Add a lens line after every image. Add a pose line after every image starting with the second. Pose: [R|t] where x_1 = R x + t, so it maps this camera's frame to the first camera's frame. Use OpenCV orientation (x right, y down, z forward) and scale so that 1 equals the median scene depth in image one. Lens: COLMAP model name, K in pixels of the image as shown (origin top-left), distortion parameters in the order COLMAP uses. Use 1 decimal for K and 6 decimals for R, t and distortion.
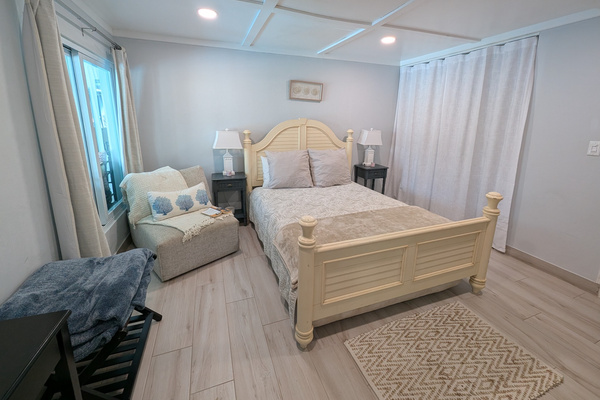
lens RADIAL K [[247.3, 0, 300.0], [0, 247.3, 171.6], [0, 0, 1]] dist [0.000899, -0.000058]
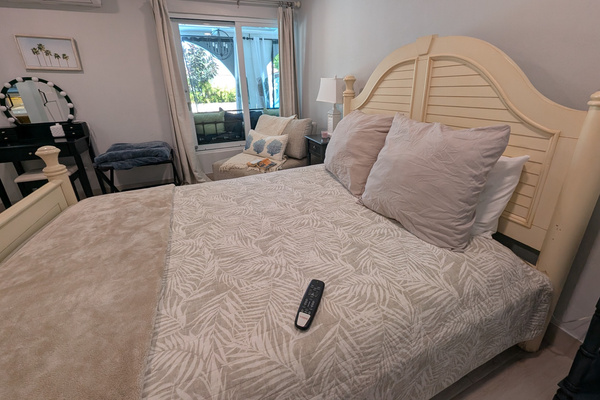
lens RADIAL K [[247.3, 0, 300.0], [0, 247.3, 171.6], [0, 0, 1]] dist [0.000899, -0.000058]
pose [[0.042675, 0.314516, -0.948292, 0.453933], [-0.174338, 0.936939, 0.302905, -0.097926], [0.983761, 0.152397, 0.094816, 0.795337]]
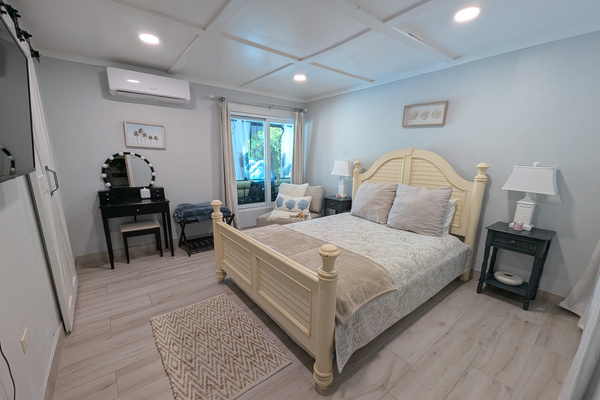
lens RADIAL K [[245.3, 0, 300.4], [0, 245.3, 213.5], [0, 0, 1]] dist [-0.000117, -0.000029]
pose [[0.311850, 0.207367, -0.927226, 0.738473], [-0.199798, 0.968384, 0.149374, -0.046849], [0.928887, 0.138675, 0.343422, 0.386350]]
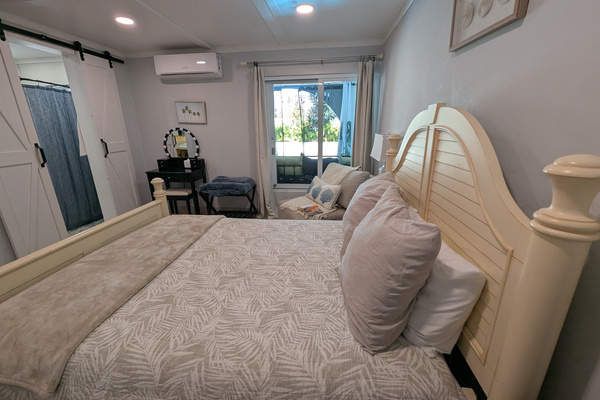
lens RADIAL K [[246.4, 0, 300.0], [0, 246.4, 200.0], [0, 0, 1]] dist [0.000536, -0.000040]
pose [[-0.442990, 0.252644, -0.860192, 0.433708], [-0.171893, 0.917736, 0.358068, -0.184117], [0.879894, 0.306482, -0.363120, 0.999899]]
